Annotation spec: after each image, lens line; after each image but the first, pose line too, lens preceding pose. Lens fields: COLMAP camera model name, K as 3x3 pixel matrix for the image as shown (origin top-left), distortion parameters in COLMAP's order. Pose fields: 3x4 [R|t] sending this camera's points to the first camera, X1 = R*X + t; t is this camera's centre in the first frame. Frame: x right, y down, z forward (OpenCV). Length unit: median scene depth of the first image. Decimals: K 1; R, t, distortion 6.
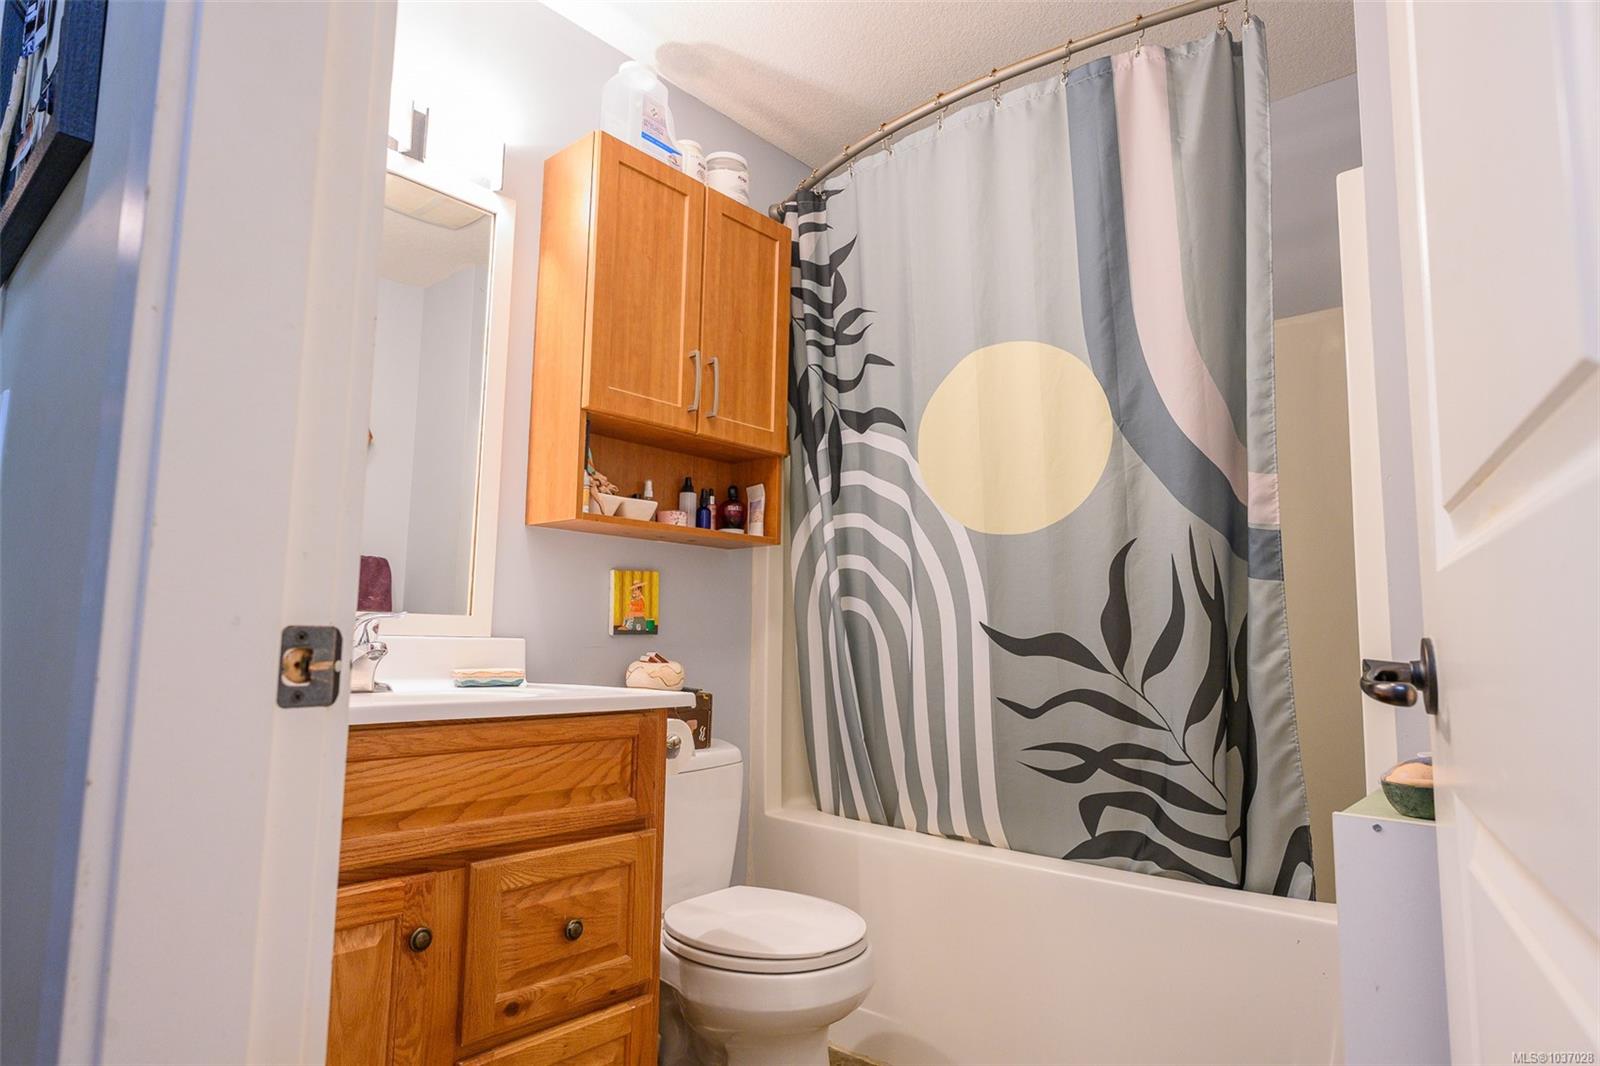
lens RADIAL K [[907.9, 0, 817.2], [0, 907.9, 530.7], [0, 0, 1]] dist [-0.003805, -0.000678]
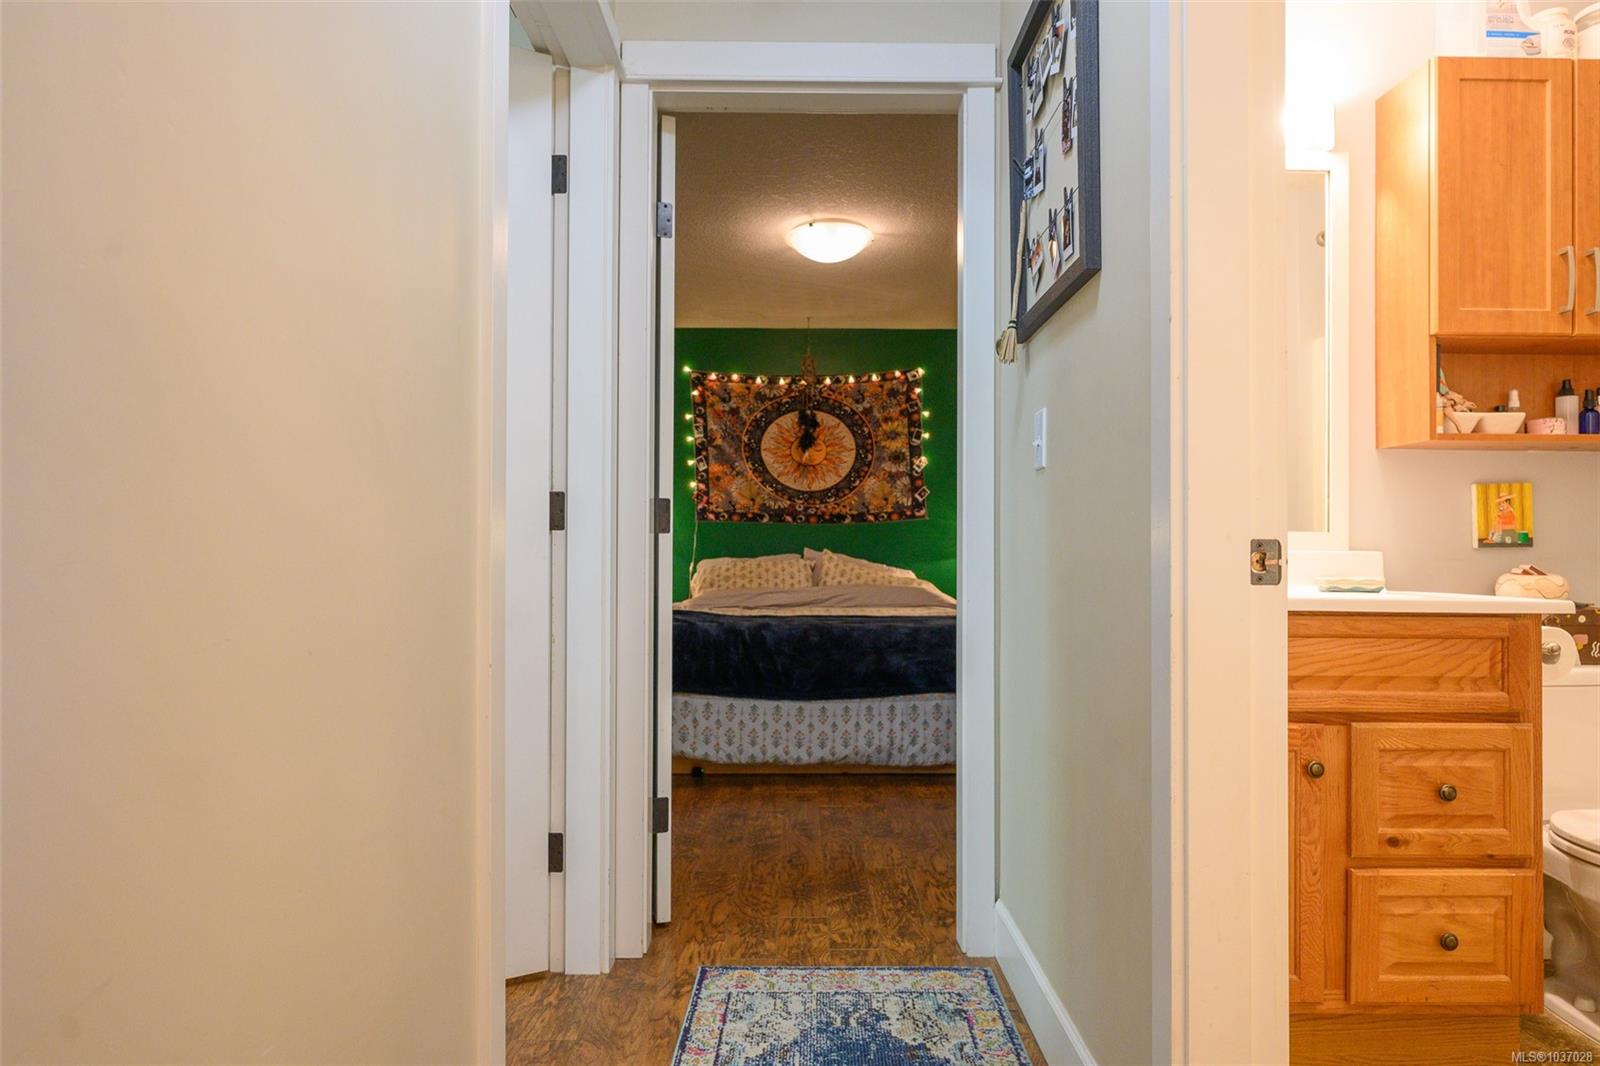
lens RADIAL K [[907.9, 0, 812.9], [0, 907.9, 537.4], [0, 0, 1]] dist [-0.003805, -0.000678]
pose [[0.655259, -0.017952, -0.755191, 0.066874], [0.090935, 0.994322, 0.055265, -0.025798], [0.749911, -0.104887, 0.653171, -0.274793]]
